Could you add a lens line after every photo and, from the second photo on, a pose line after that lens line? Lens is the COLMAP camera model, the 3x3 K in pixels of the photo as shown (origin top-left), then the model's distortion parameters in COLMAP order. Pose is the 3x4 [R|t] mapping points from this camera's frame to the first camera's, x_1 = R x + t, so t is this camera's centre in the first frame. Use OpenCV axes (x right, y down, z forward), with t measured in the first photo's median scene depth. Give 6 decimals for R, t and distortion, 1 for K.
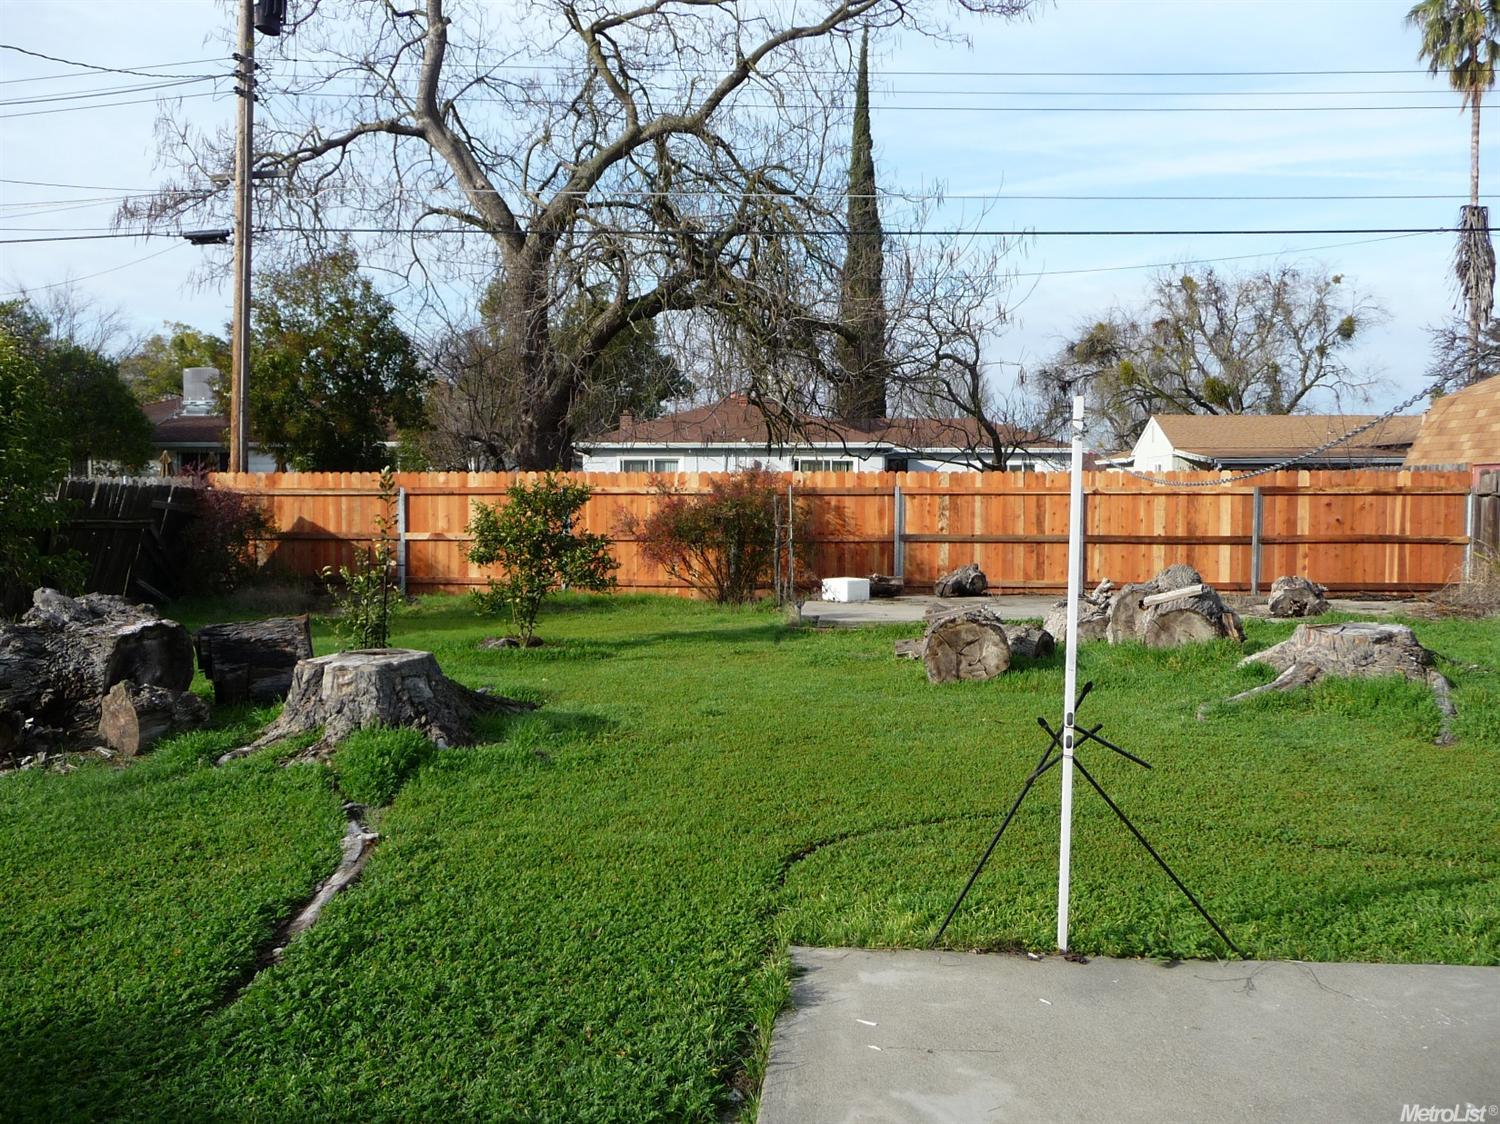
lens RADIAL K [[1231.6, 0, 751.9], [0, 1231.6, 556.5], [0, 0, 1]] dist [-0.057966, 0.063036]
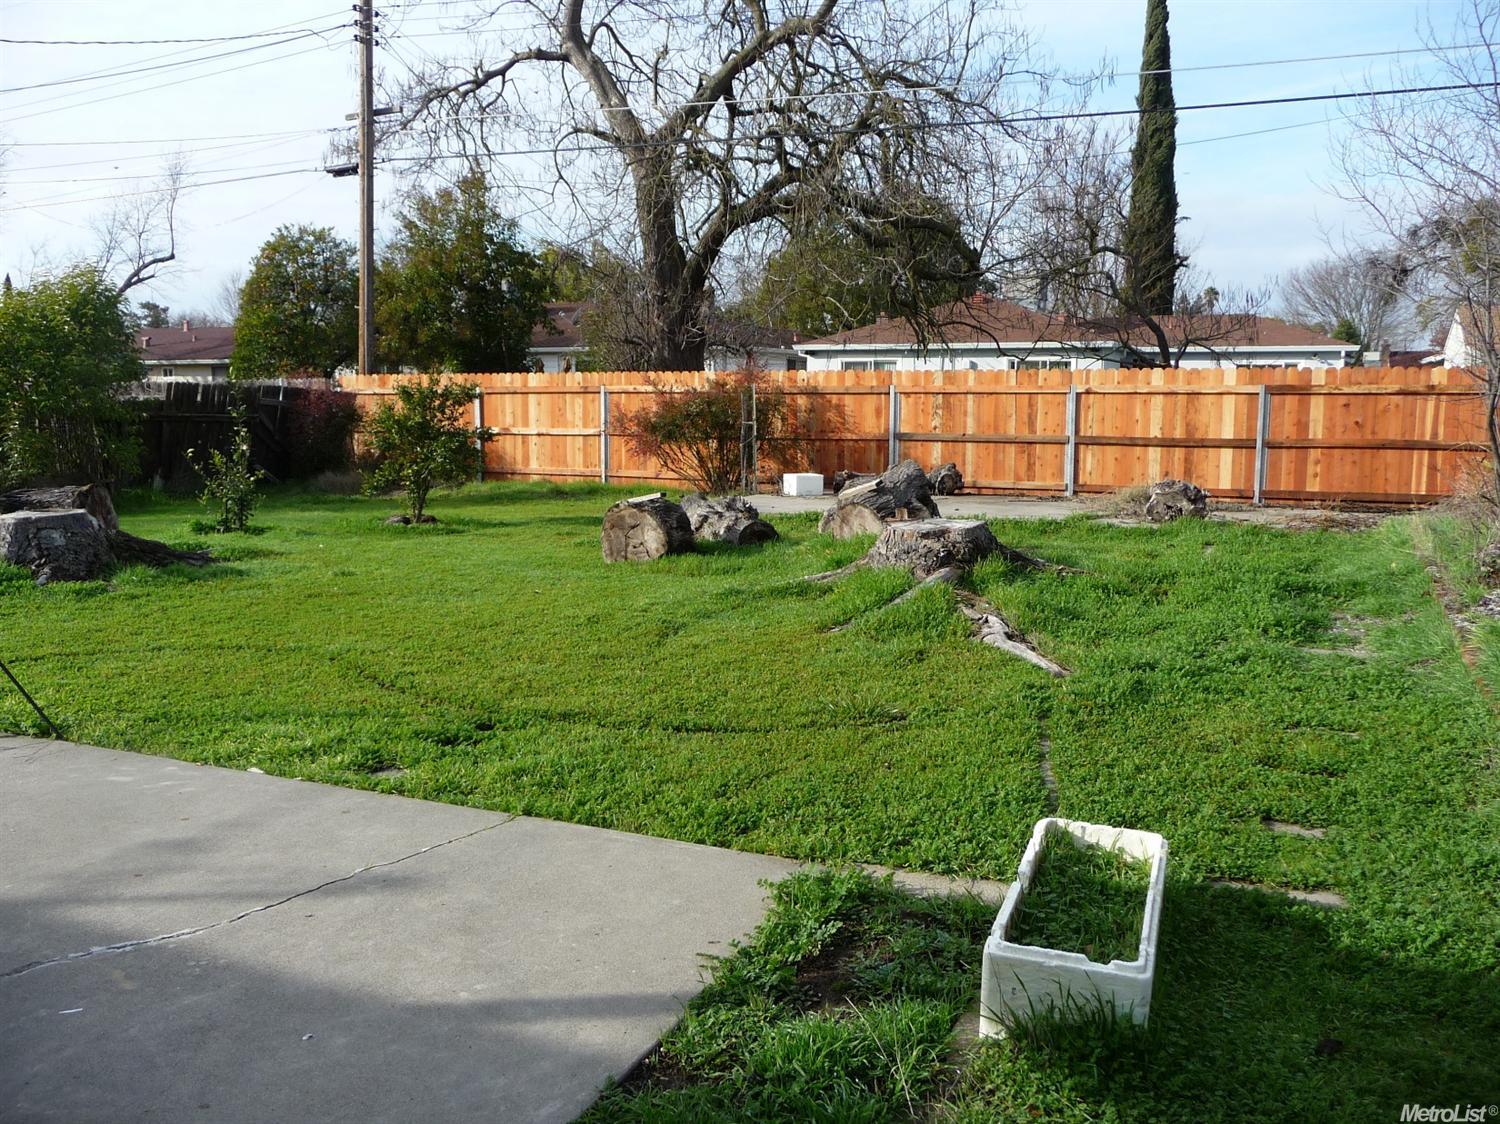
lens RADIAL K [[1231.6, 0, 751.9], [0, 1231.6, 556.5], [0, 0, 1]] dist [-0.057966, 0.063036]
pose [[0.947344, 0.042448, -0.317391, 0.337434], [-0.017532, 0.996564, 0.080950, 0.003524], [0.319736, -0.071123, 0.944833, 0.002308]]
